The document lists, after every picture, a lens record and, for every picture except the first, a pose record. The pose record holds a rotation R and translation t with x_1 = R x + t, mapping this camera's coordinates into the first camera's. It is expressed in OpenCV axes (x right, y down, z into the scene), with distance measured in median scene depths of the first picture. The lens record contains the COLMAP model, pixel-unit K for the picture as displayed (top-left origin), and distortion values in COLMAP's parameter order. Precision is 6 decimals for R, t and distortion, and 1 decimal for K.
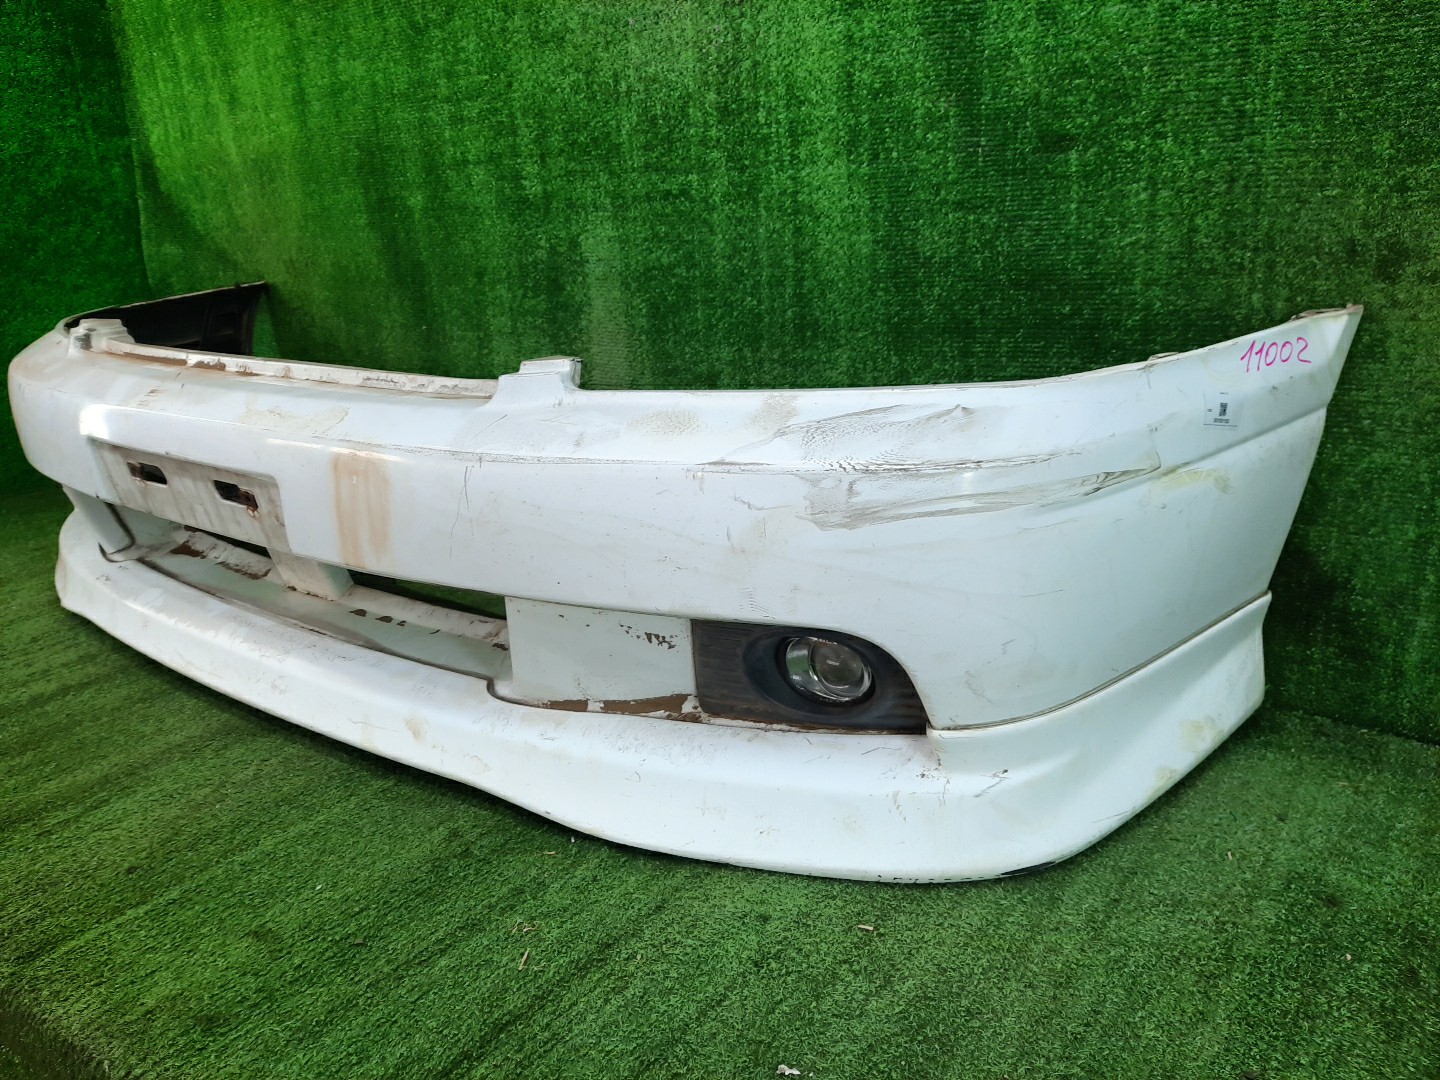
lens RADIAL K [[1073.4, 0, 720.0], [0, 1073.4, 540.0], [0, 0, 1]] dist [0.046284, -0.073577]
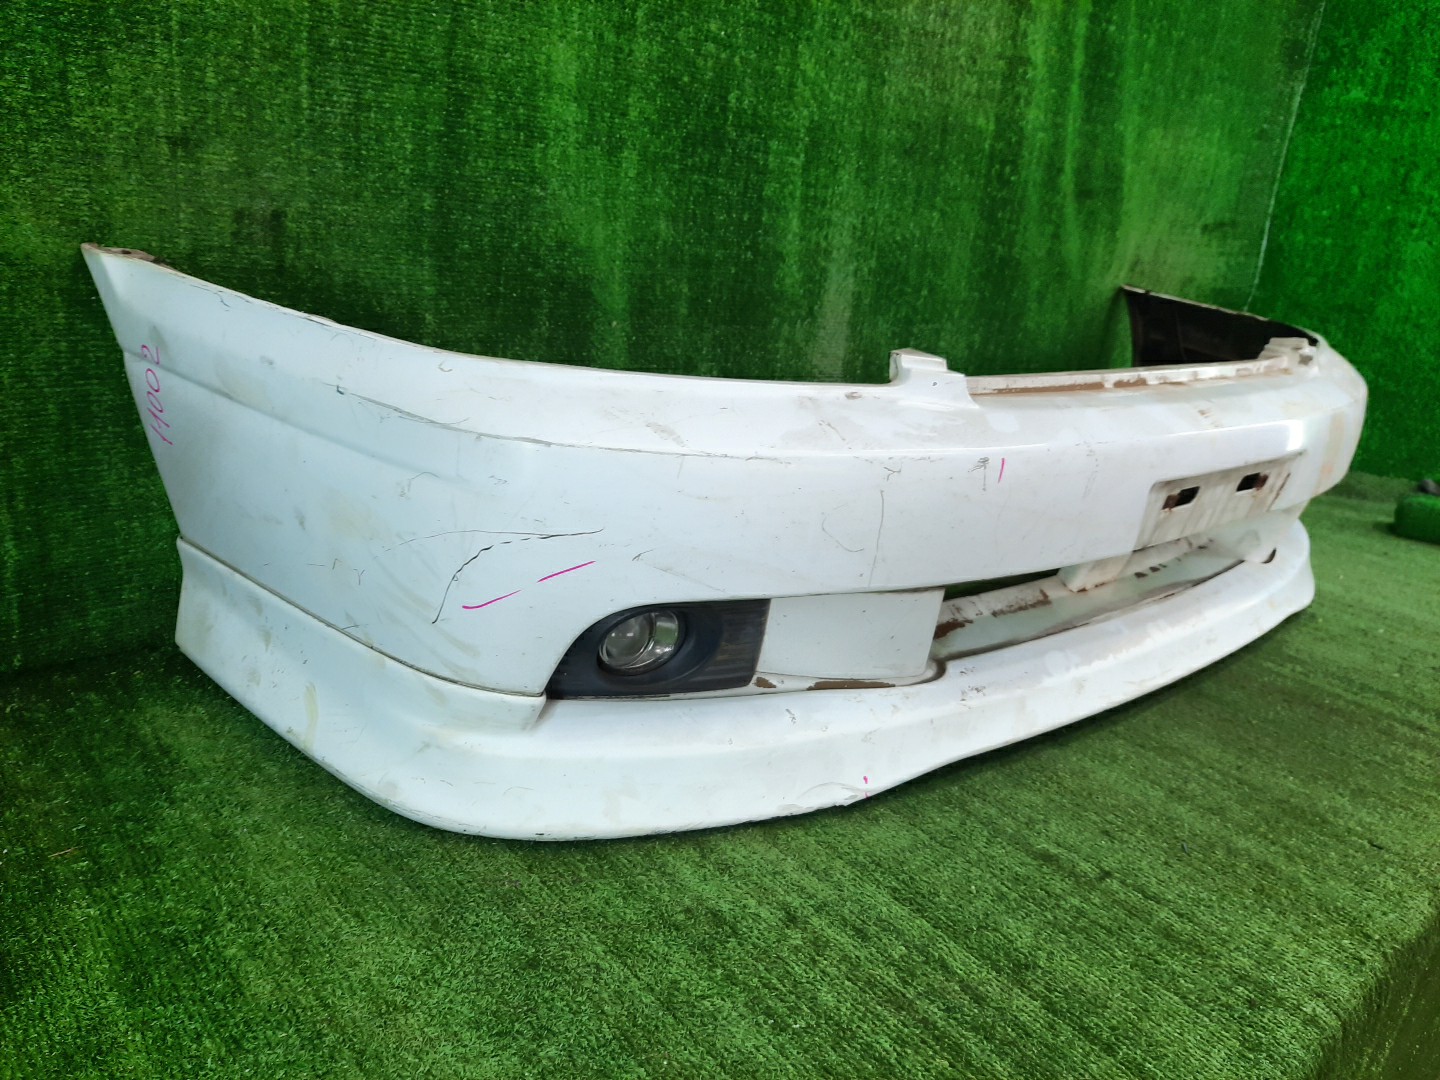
lens RADIAL K [[1073.4, 0, 720.0], [0, 1073.4, 540.0], [0, 0, 1]] dist [0.046284, -0.073577]
pose [[0.191380, -0.264139, 0.945306, -1.535275], [0.177745, 0.956511, 0.231285, -0.324167], [-0.965288, 0.123760, 0.230007, 1.178625]]
